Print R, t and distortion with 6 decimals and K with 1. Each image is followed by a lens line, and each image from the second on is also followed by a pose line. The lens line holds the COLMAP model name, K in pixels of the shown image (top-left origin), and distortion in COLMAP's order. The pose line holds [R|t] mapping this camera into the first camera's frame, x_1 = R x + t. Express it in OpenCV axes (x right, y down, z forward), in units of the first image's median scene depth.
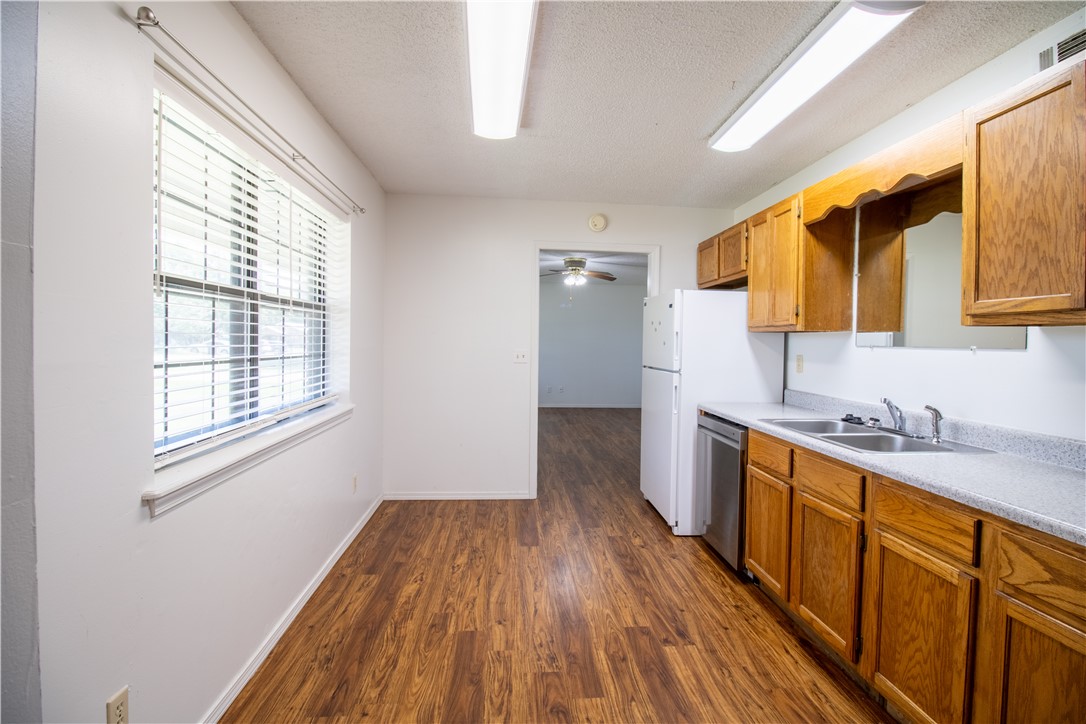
lens RADIAL K [[504.6, 0, 552.8], [0, 504.6, 351.8], [0, 0, 1]] dist [0.000450, -0.013354]
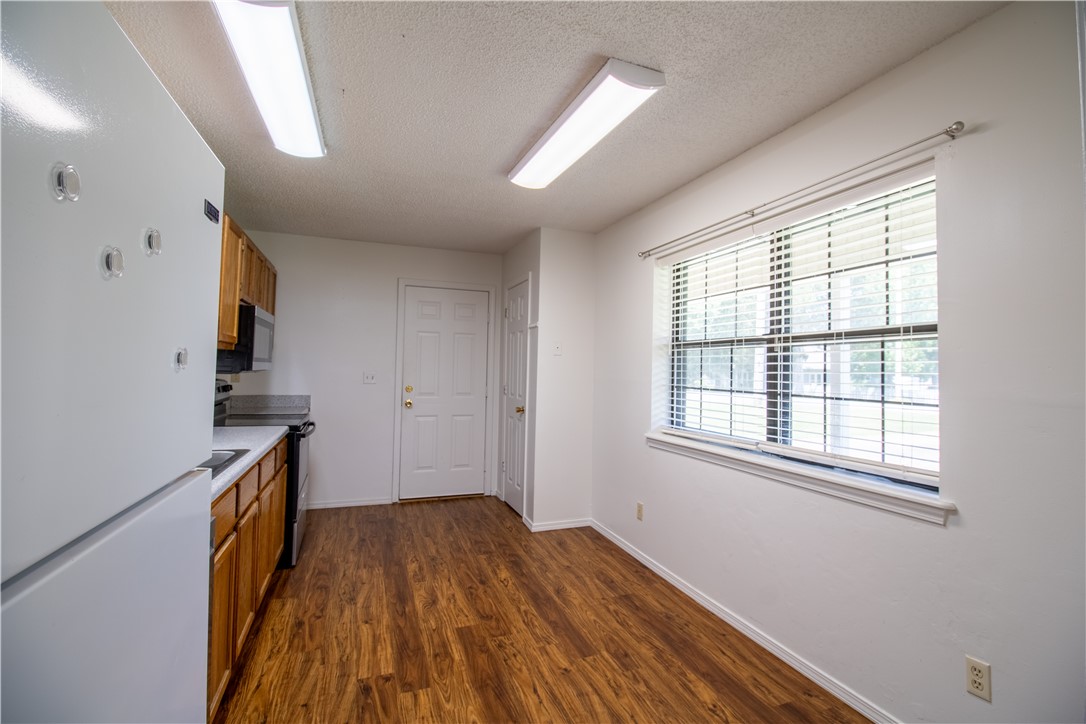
lens RADIAL K [[504.6, 0, 552.8], [0, 504.6, 351.8], [0, 0, 1]] dist [0.000450, -0.013354]
pose [[-0.963022, -0.045790, -0.265502, 0.214105], [-0.041050, 0.998884, -0.023376, -0.034270], [0.266276, -0.011612, -0.963827, 2.089380]]
